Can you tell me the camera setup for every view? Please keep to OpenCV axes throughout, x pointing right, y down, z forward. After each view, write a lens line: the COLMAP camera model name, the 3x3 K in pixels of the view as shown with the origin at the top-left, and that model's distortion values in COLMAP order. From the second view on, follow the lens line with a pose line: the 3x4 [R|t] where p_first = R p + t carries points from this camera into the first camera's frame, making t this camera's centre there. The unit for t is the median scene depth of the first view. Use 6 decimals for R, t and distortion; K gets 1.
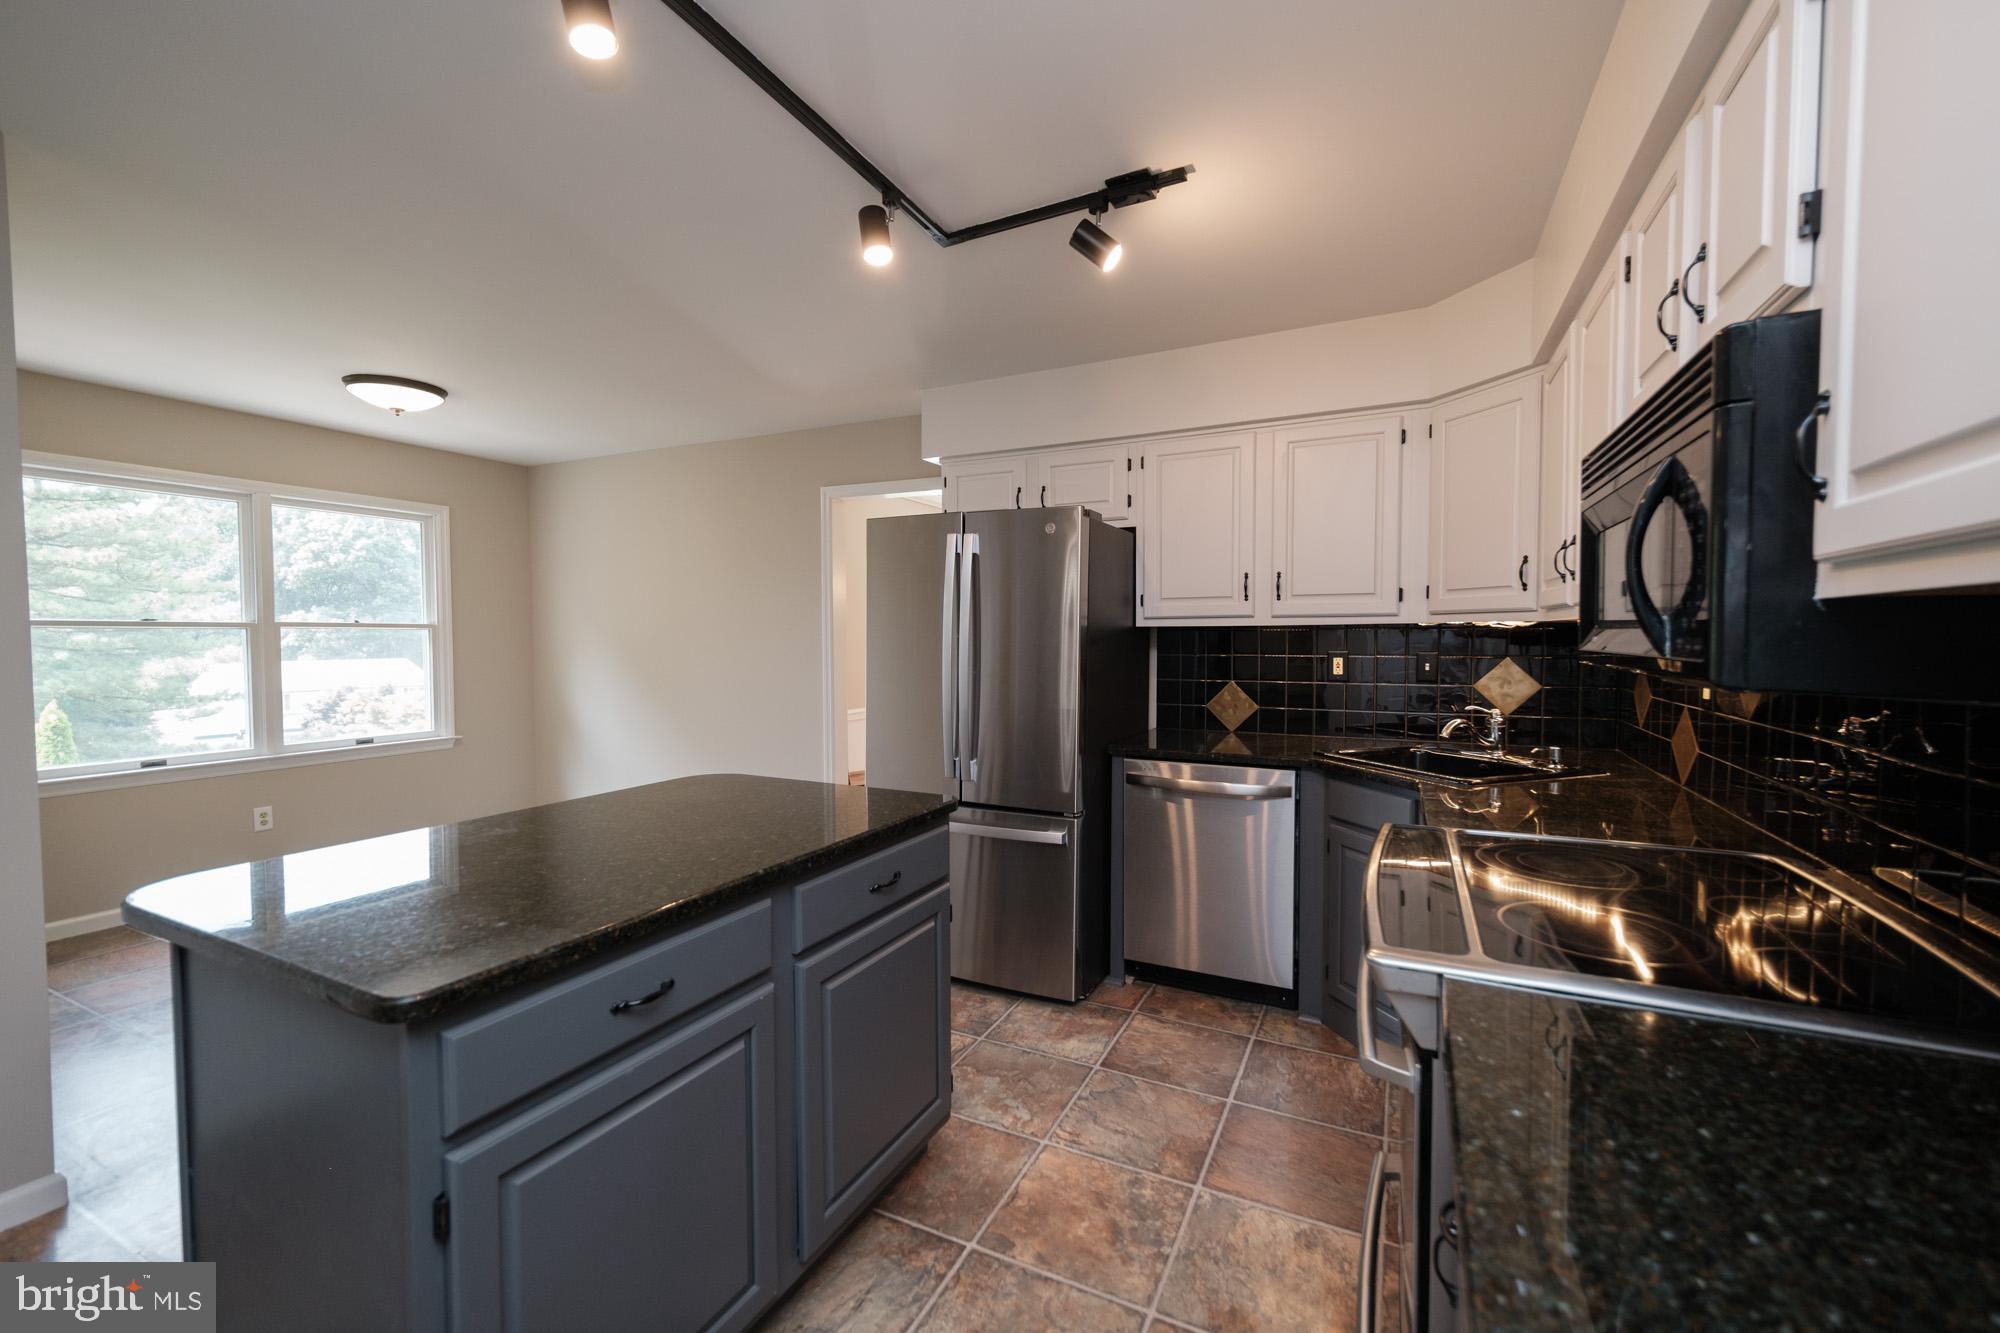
lens RADIAL K [[810.0, 0, 1000.0], [0, 810.0, 666.5], [0, 0, 1]] dist [0.000843, 0.000263]
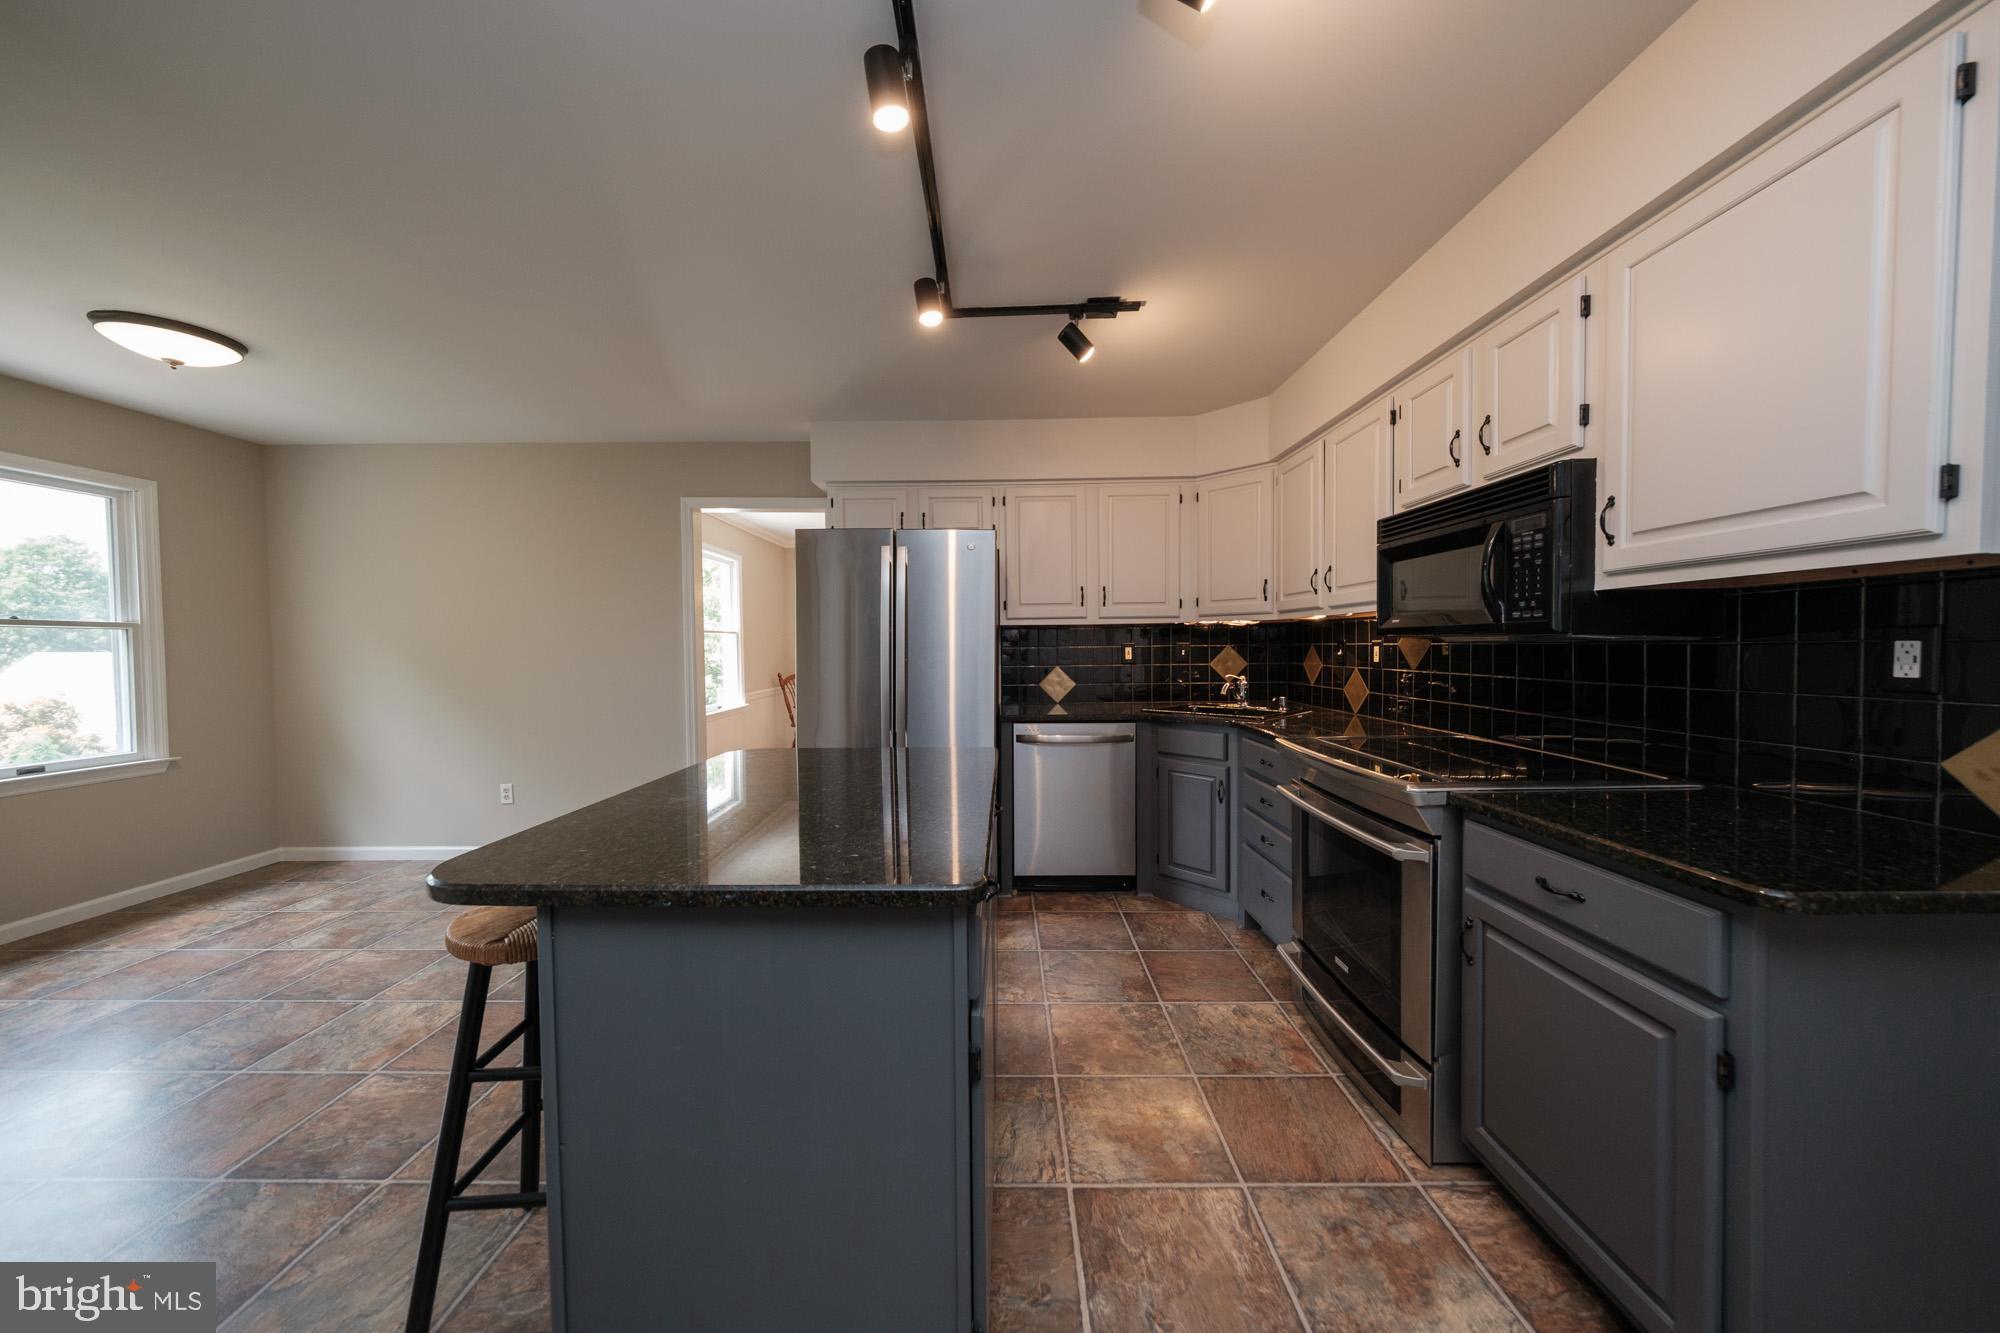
lens RADIAL K [[679.2, 0, 988.0], [0, 679.2, 665.1], [0, 0, 1]] dist [-0.001057, -0.000099]
pose [[0.903063, -0.017363, 0.429157, -0.396219], [0.023125, 0.999699, -0.008216, 0.029828], [-0.428885, 0.017343, 0.903192, 0.017679]]
